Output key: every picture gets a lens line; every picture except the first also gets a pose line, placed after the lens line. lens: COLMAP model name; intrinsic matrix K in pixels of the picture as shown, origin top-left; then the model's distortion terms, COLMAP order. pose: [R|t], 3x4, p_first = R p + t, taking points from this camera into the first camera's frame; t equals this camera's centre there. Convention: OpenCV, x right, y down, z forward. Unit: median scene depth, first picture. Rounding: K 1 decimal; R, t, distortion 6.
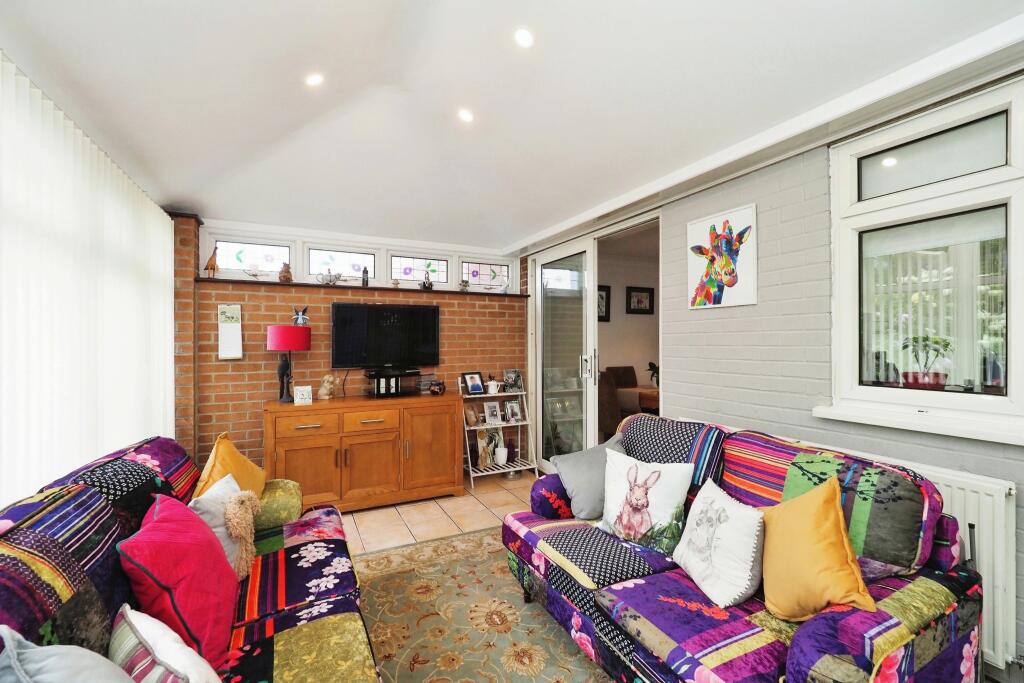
lens RADIAL K [[423.9, 0, 507.7], [0, 423.9, 343.8], [0, 0, 1]] dist [-0.003237, -0.000226]
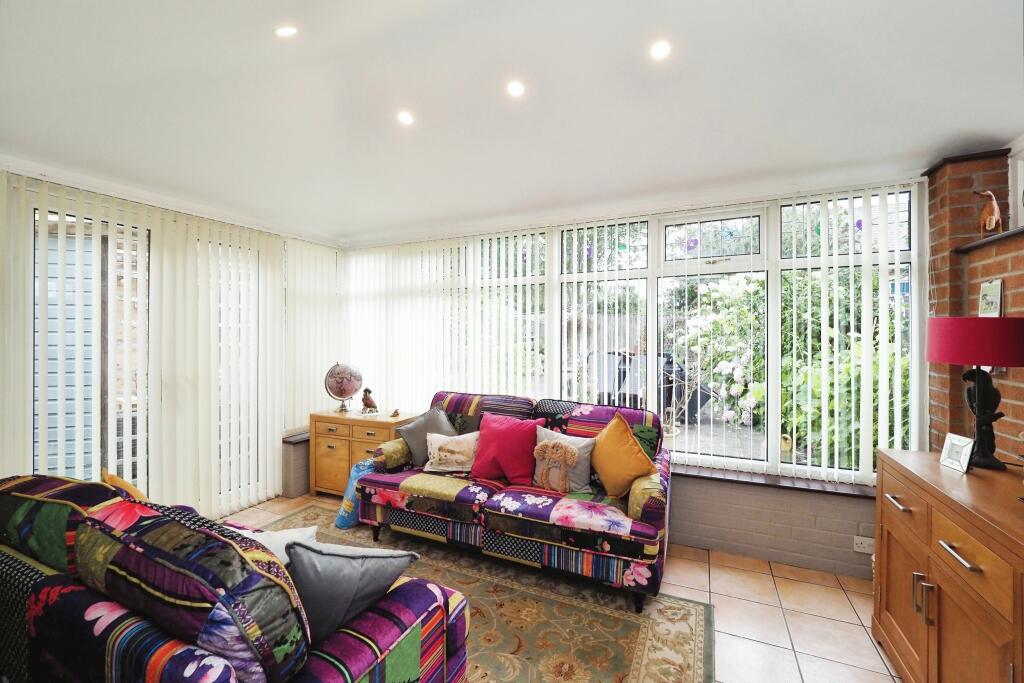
lens RADIAL K [[423.9, 0, 508.8], [0, 423.9, 341.1], [0, 0, 1]] dist [-0.003237, -0.000226]
pose [[-0.786295, 0.004612, -0.617834, 0.423165], [0.005483, 0.999985, 0.000487, -0.023624], [0.617827, -0.003005, -0.786309, 1.835165]]
